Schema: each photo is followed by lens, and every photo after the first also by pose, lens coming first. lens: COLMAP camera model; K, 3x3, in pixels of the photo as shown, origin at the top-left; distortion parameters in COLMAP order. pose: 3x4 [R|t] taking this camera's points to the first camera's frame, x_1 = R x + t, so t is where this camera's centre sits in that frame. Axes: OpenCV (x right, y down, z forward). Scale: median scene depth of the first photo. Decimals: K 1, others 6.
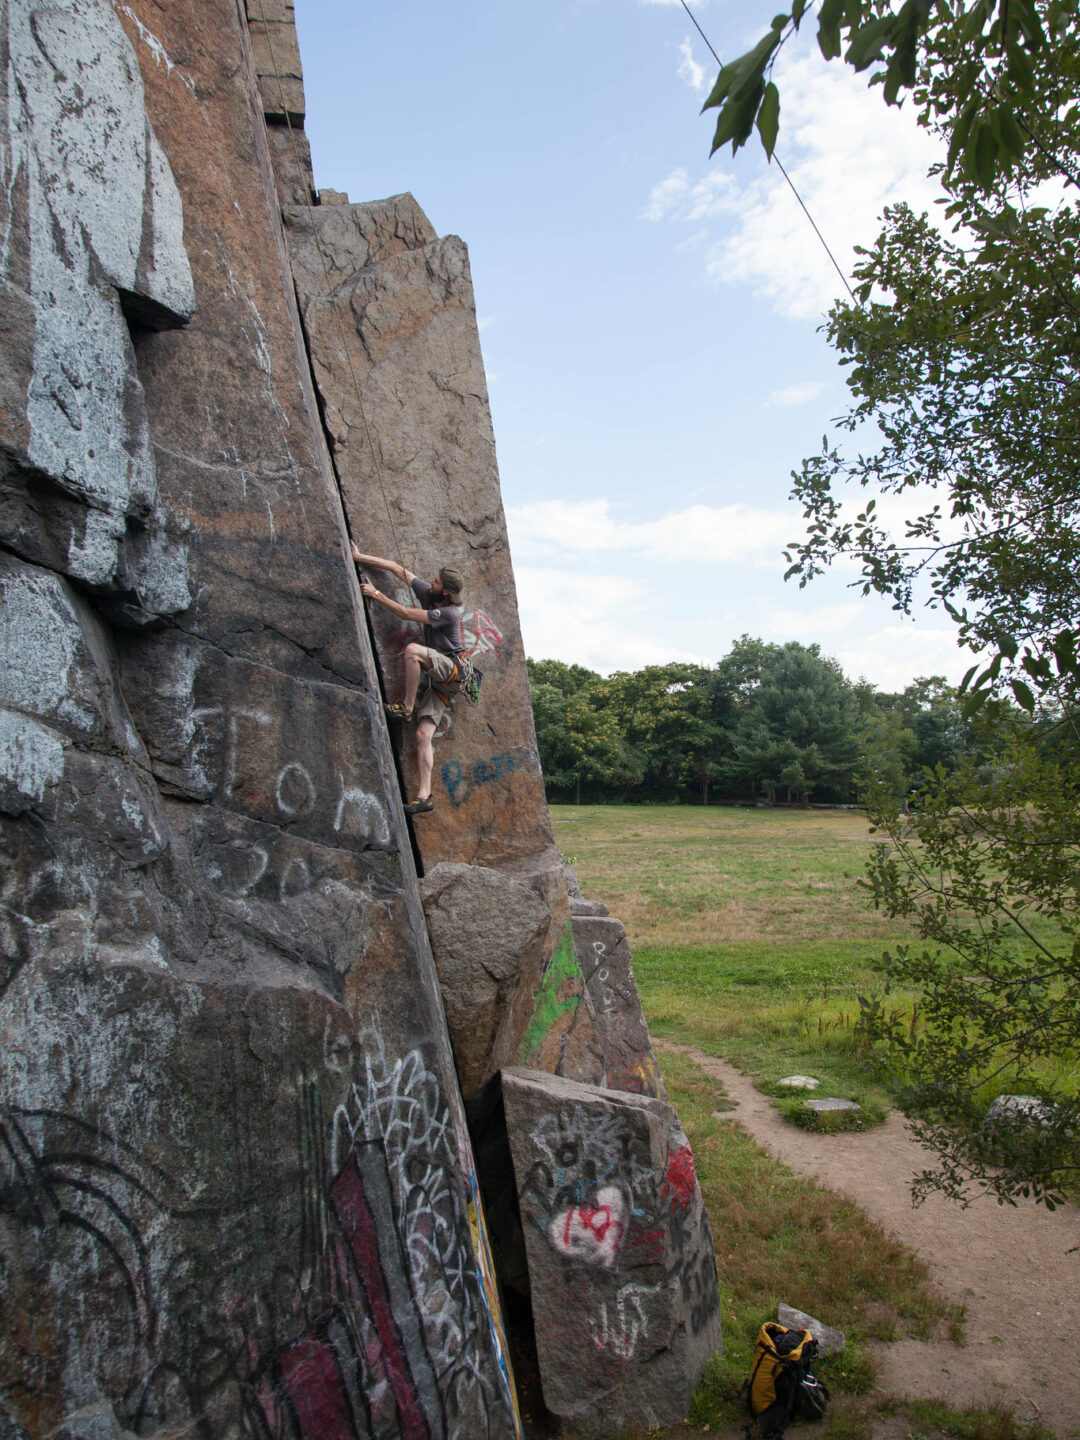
lens RADIAL K [[1118.5, 0, 540.3], [0, 1118.5, 672.9], [0, 0, 1]] dist [-0.121816, 0.084884]
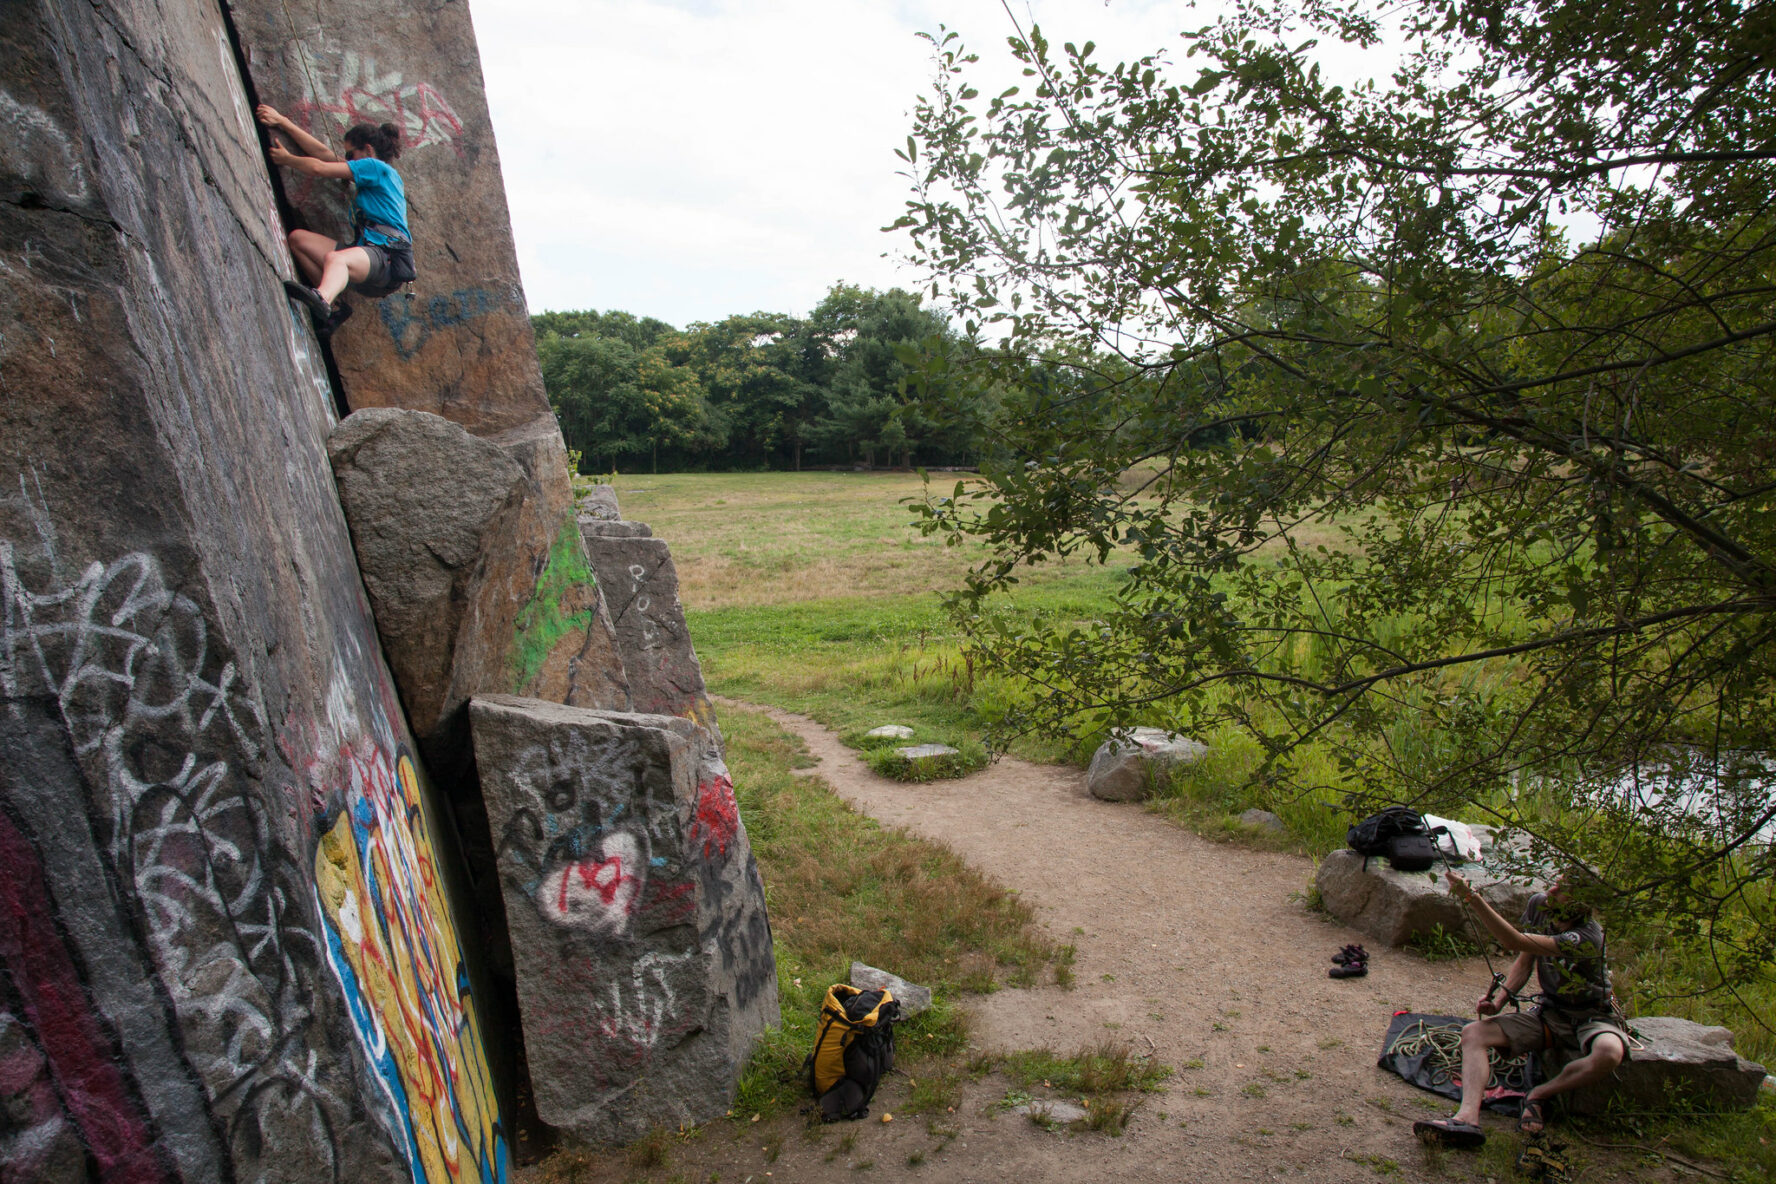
lens RADIAL K [[1234.1, 0, 885.0], [0, 1234.1, 538.5], [0, 0, 1]] dist [-0.083130, 0.064980]
pose [[0.976840, -0.041888, 0.209830, 0.072913], [0.006763, 0.986205, 0.165389, 0.132941], [-0.213864, -0.160139, 0.963648, 0.183300]]
